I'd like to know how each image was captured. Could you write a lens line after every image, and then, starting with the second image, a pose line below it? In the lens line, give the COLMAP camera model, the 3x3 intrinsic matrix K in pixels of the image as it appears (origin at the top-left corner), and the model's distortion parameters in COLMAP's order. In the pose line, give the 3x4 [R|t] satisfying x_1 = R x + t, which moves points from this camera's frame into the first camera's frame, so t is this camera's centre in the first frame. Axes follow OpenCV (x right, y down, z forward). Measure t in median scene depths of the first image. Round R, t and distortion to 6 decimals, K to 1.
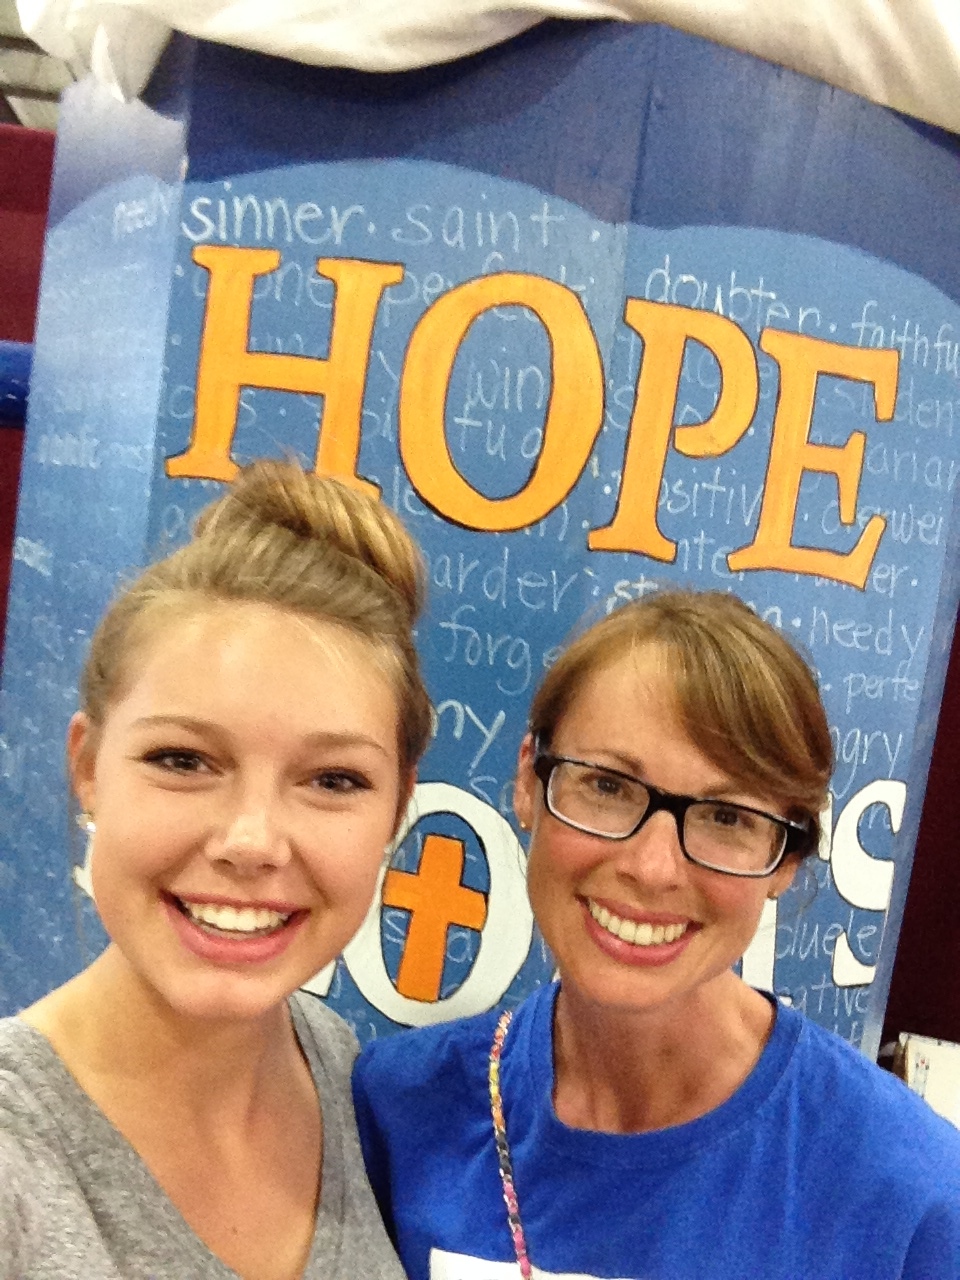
lens RADIAL K [[1305.0, 0, 433.6], [0, 1305.0, 633.0], [0, 0, 1]] dist [-0.003064, 0.000000]
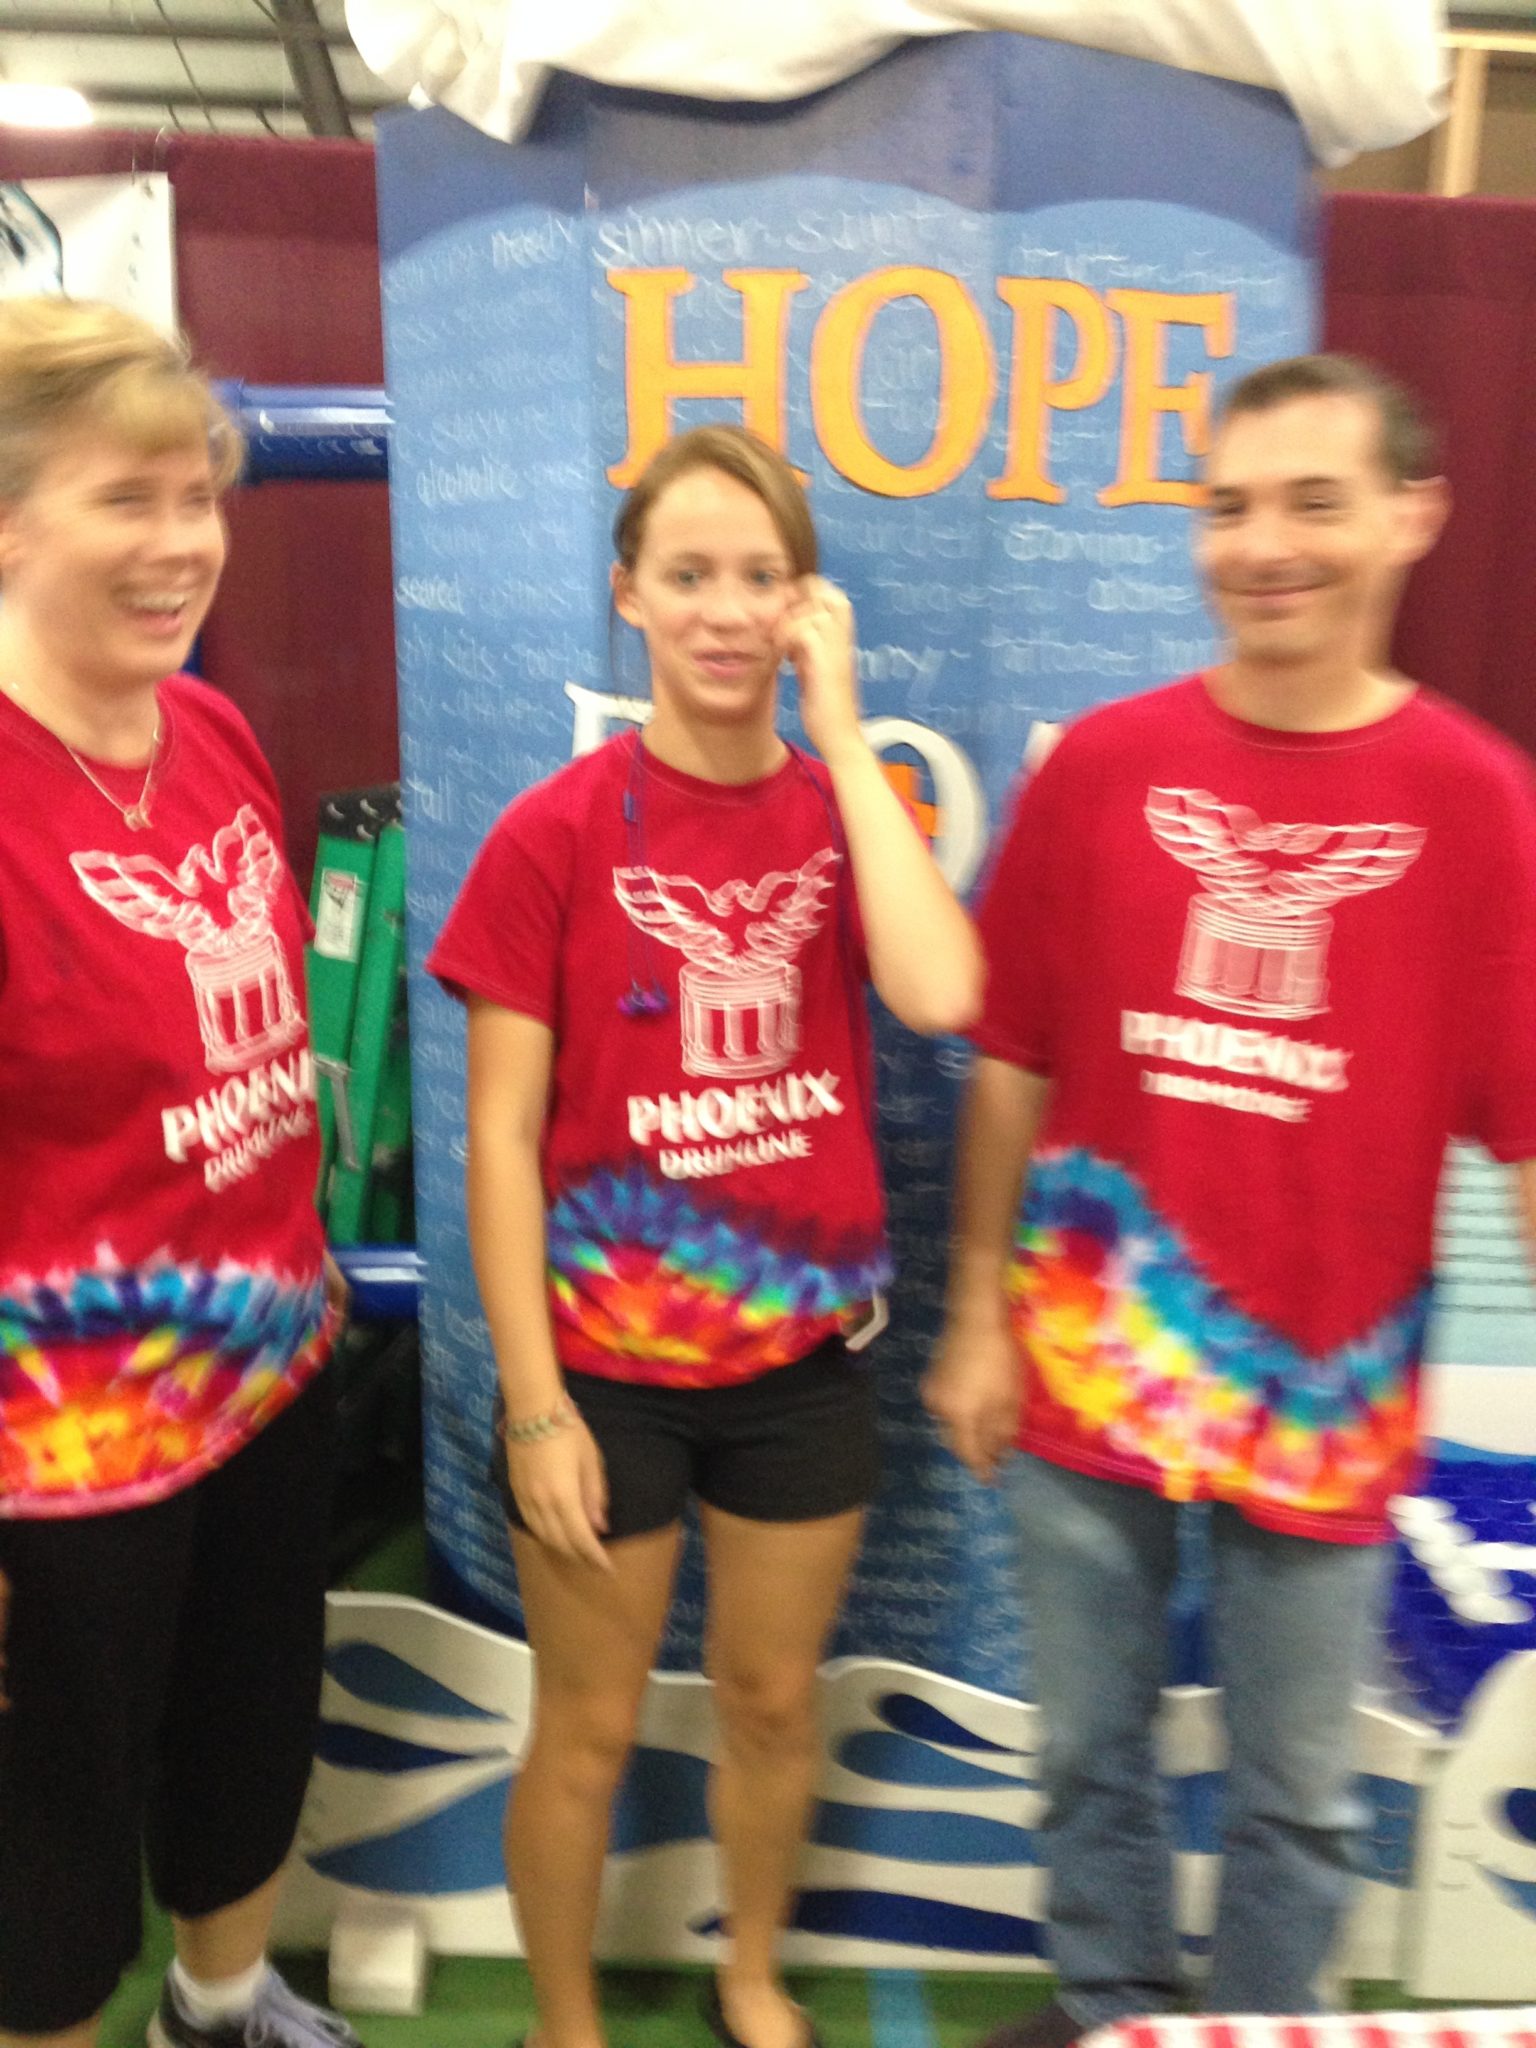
lens RADIAL K [[1935.1, 0, 774.8], [0, 1935.1, 1034.1], [0, 0, 1]] dist [0.044982, 0.000000]
pose [[0.985489, -0.147761, 0.083537, -0.290479], [0.136304, 0.982189, 0.129326, 0.155668], [-0.101159, -0.116063, 0.988077, -0.776770]]
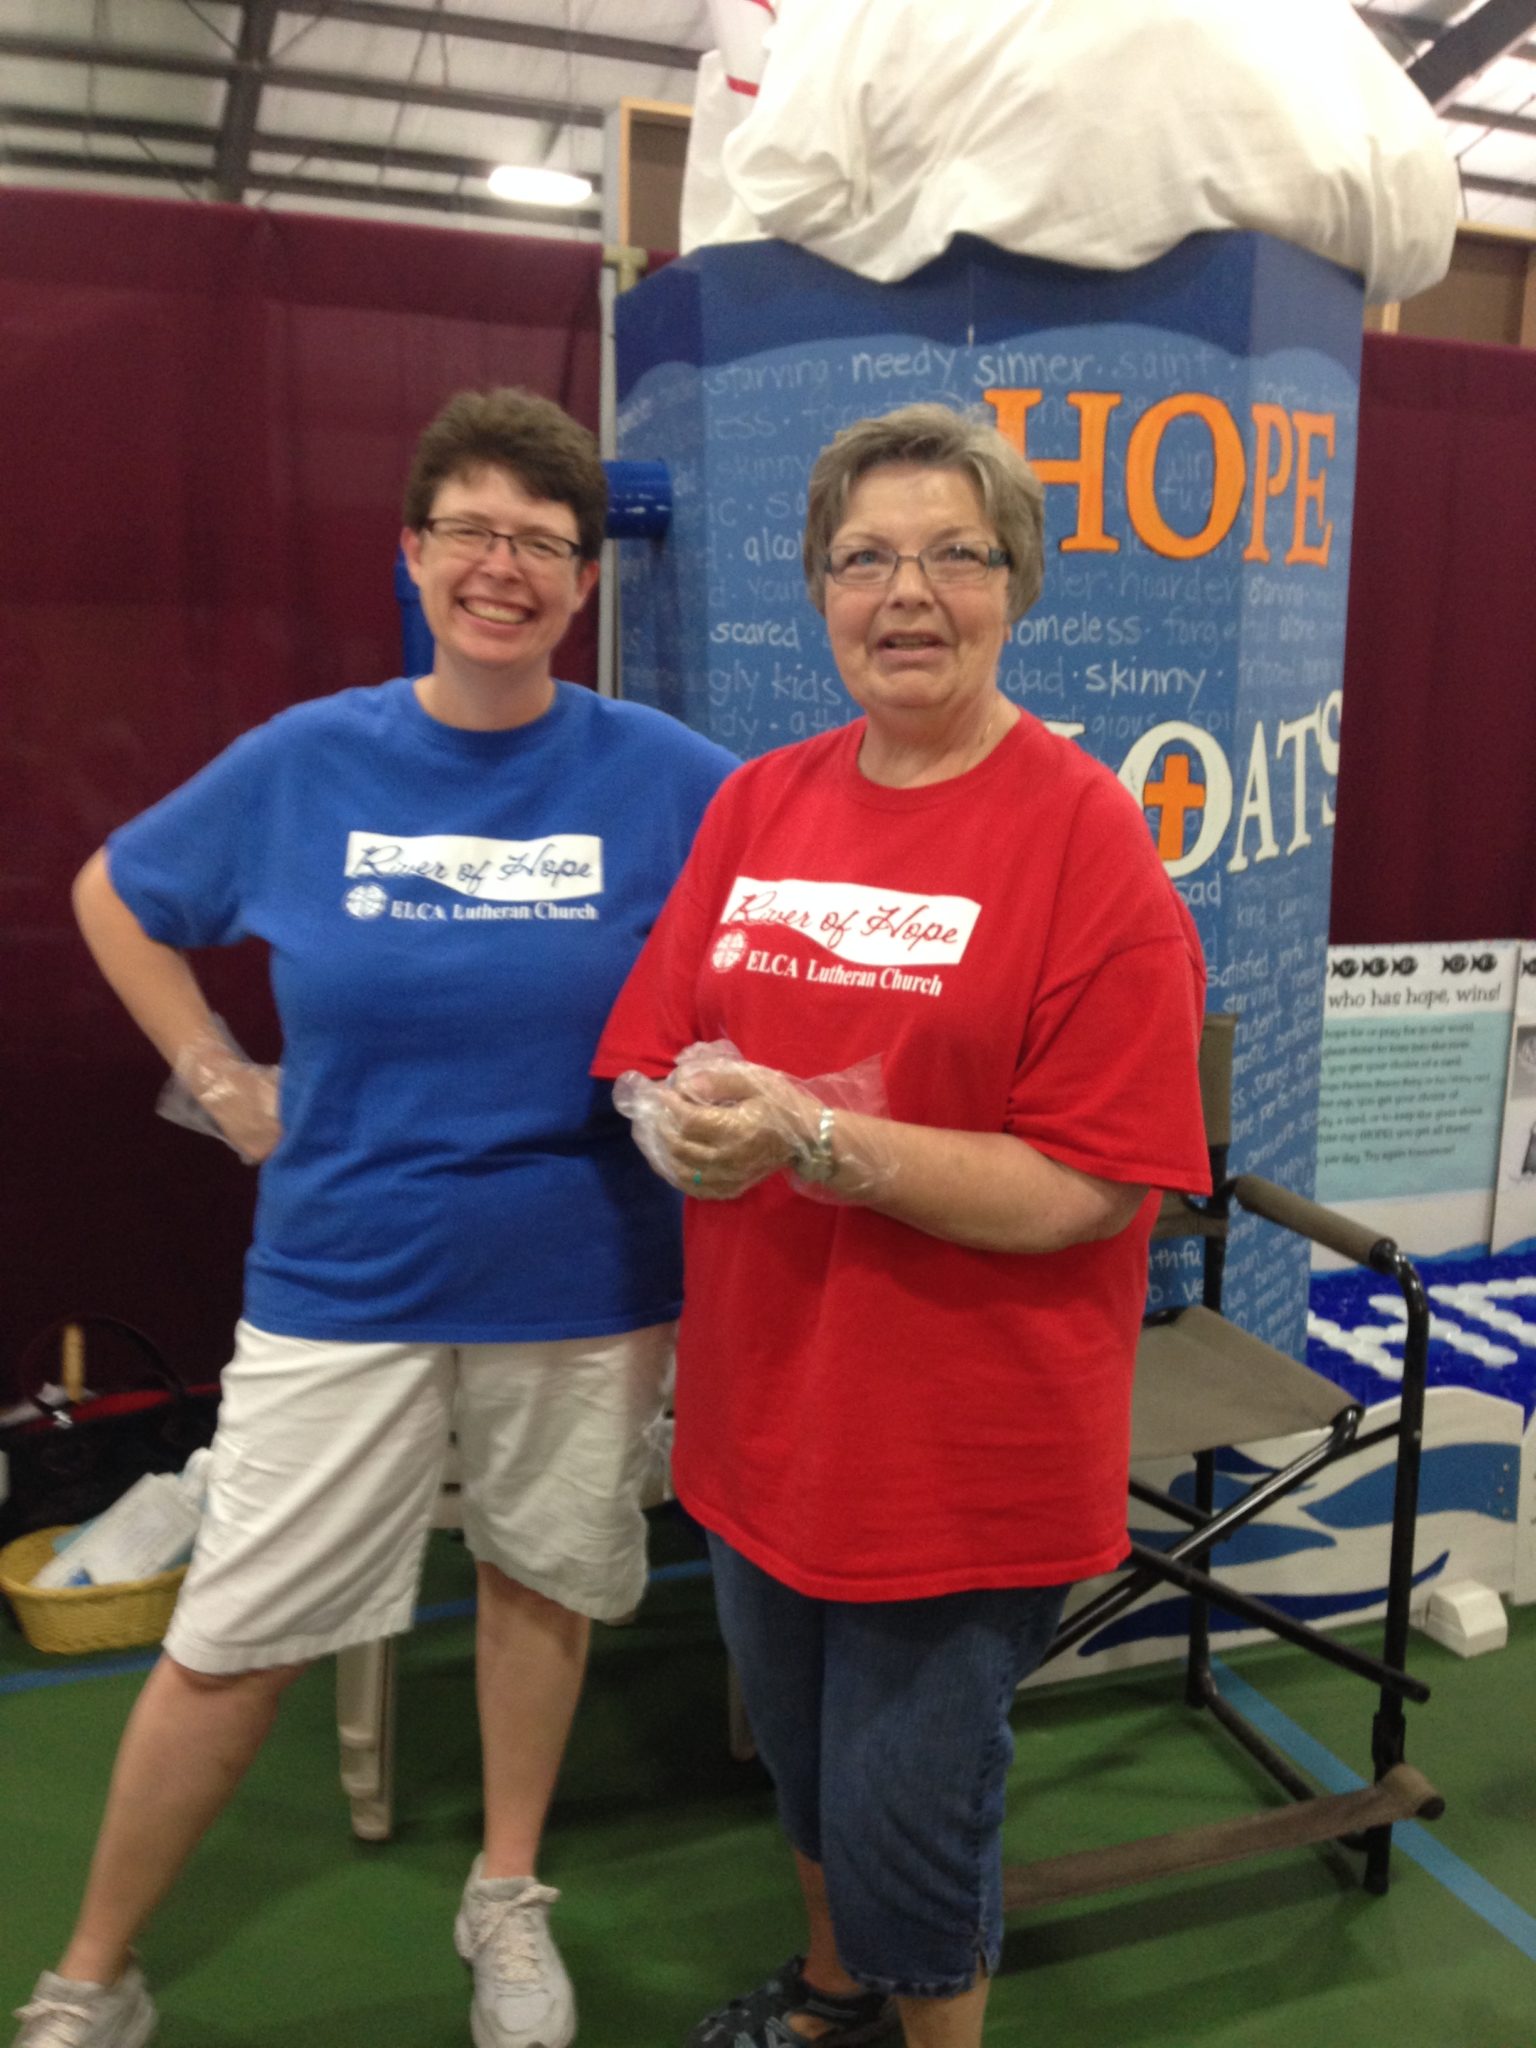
lens RADIAL K [[1935.1, 0, 772.0], [0, 1935.1, 1024.5], [0, 0, 1]] dist [0.044982, 0.000000]
pose [[0.875804, -0.227516, 0.425681, -1.544691], [0.166236, 0.970160, 0.176511, -0.027684], [-0.453138, -0.083826, 0.887491, -0.943640]]
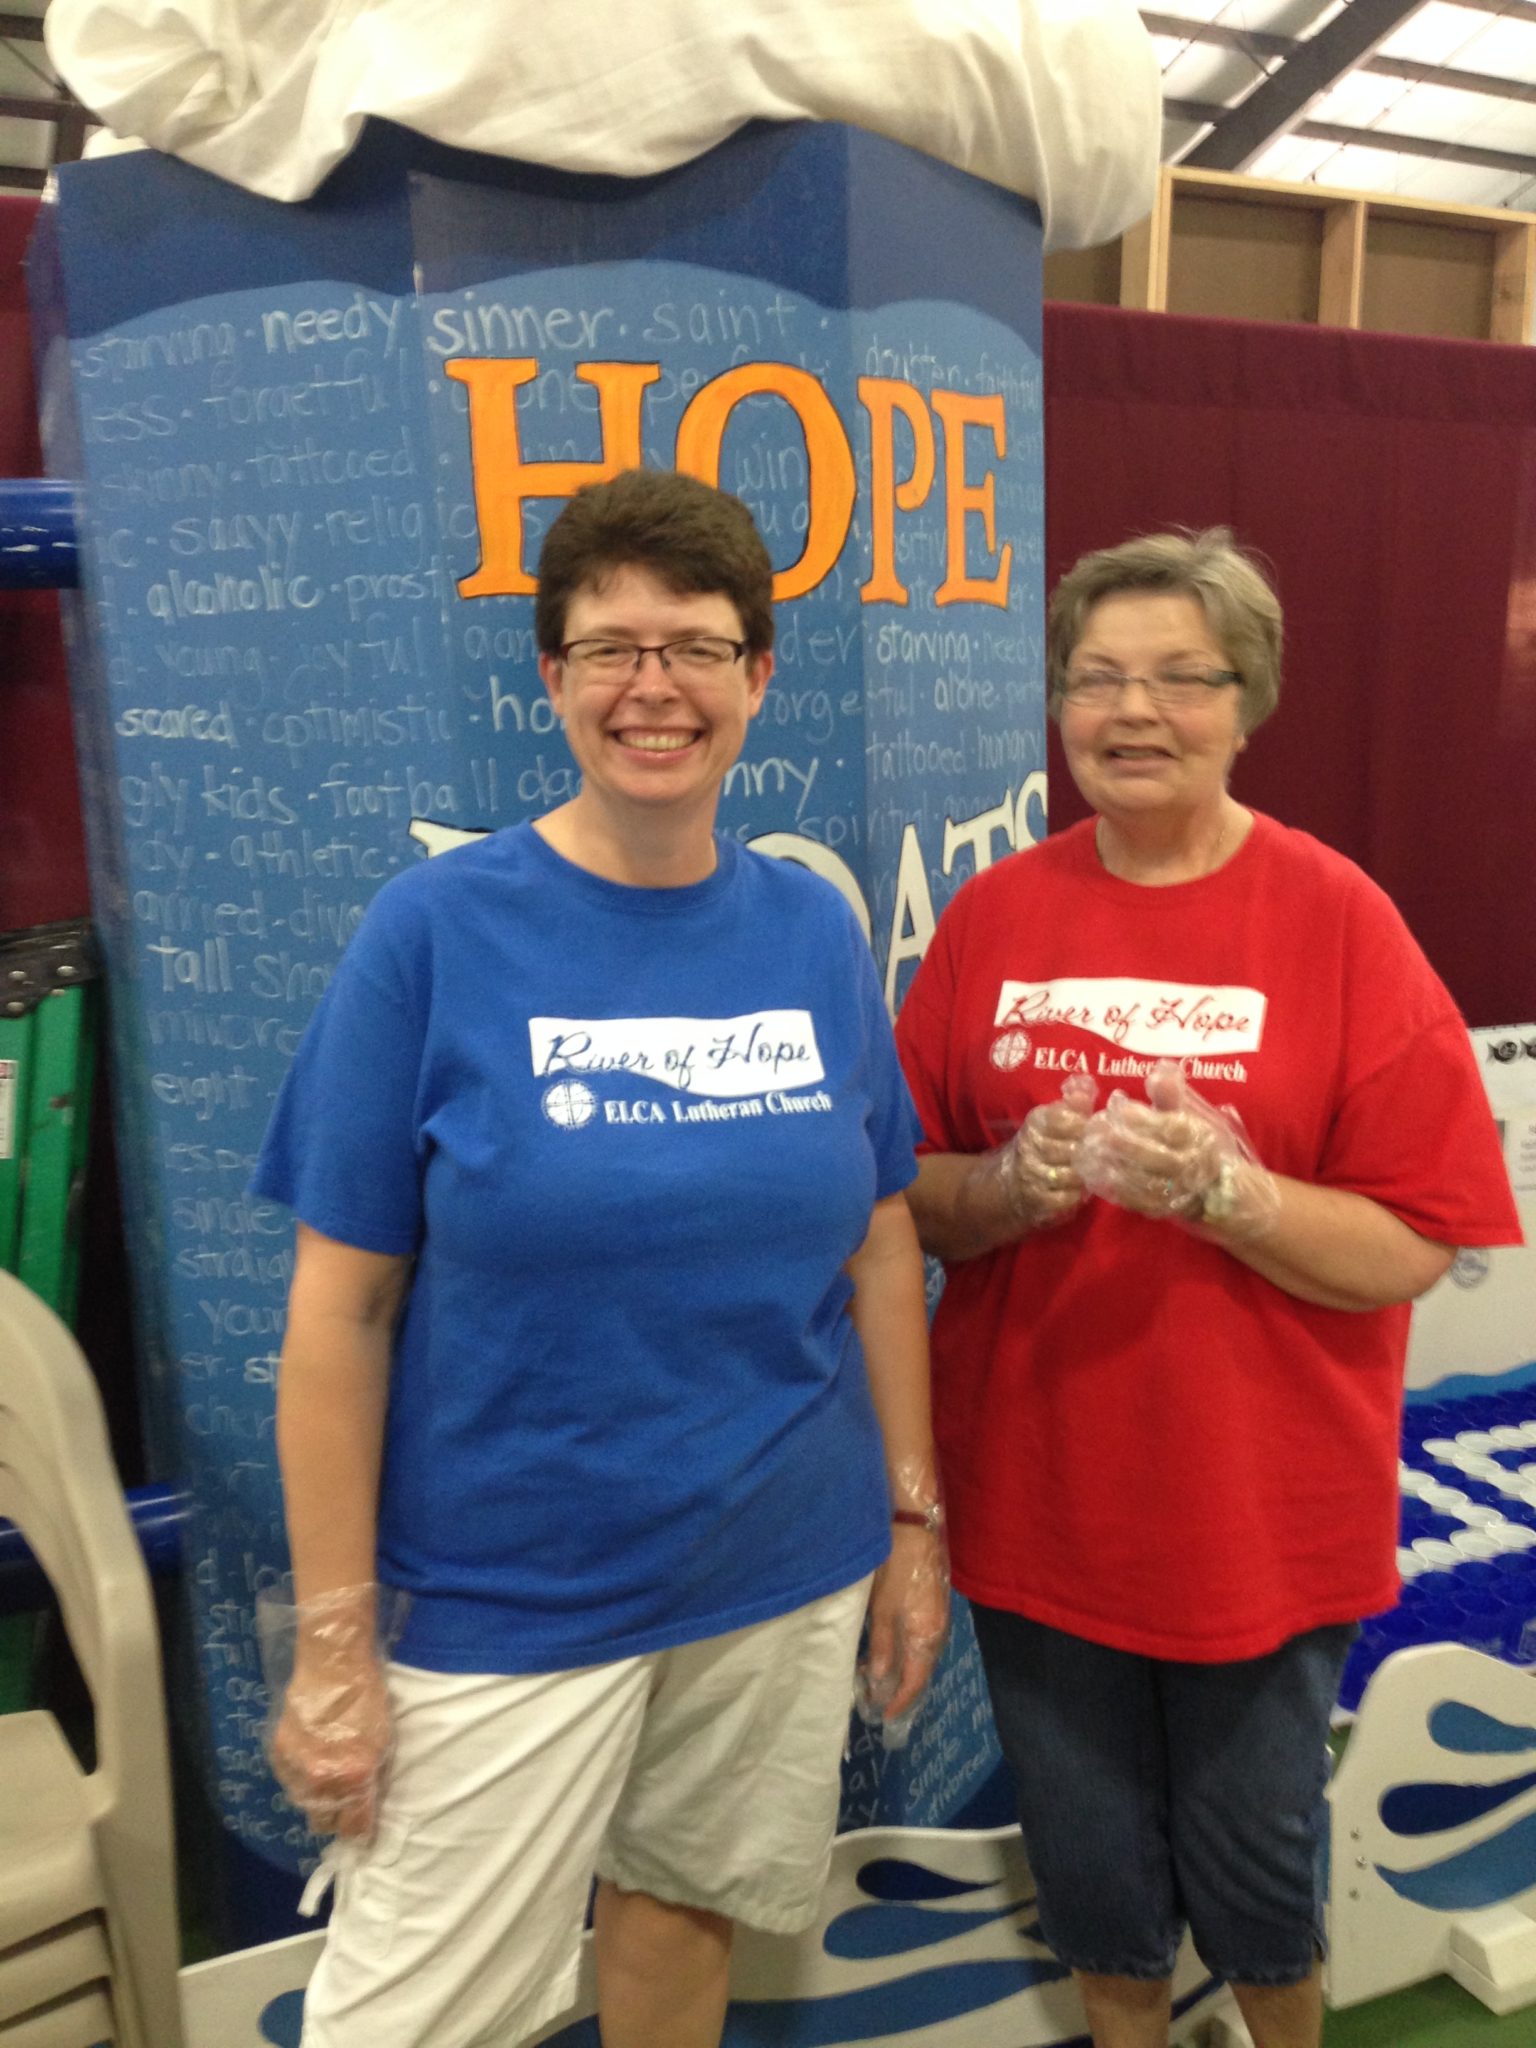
lens RADIAL K [[1935.1, 0, 780.6], [0, 1935.1, 1027.9], [0, 0, 1]] dist [0.044982, 0.000000]
pose [[0.843939, -0.254305, 0.472331, -0.823726], [0.195736, 0.965767, 0.170241, -0.006957], [-0.499455, -0.051221, 0.864825, -0.456053]]
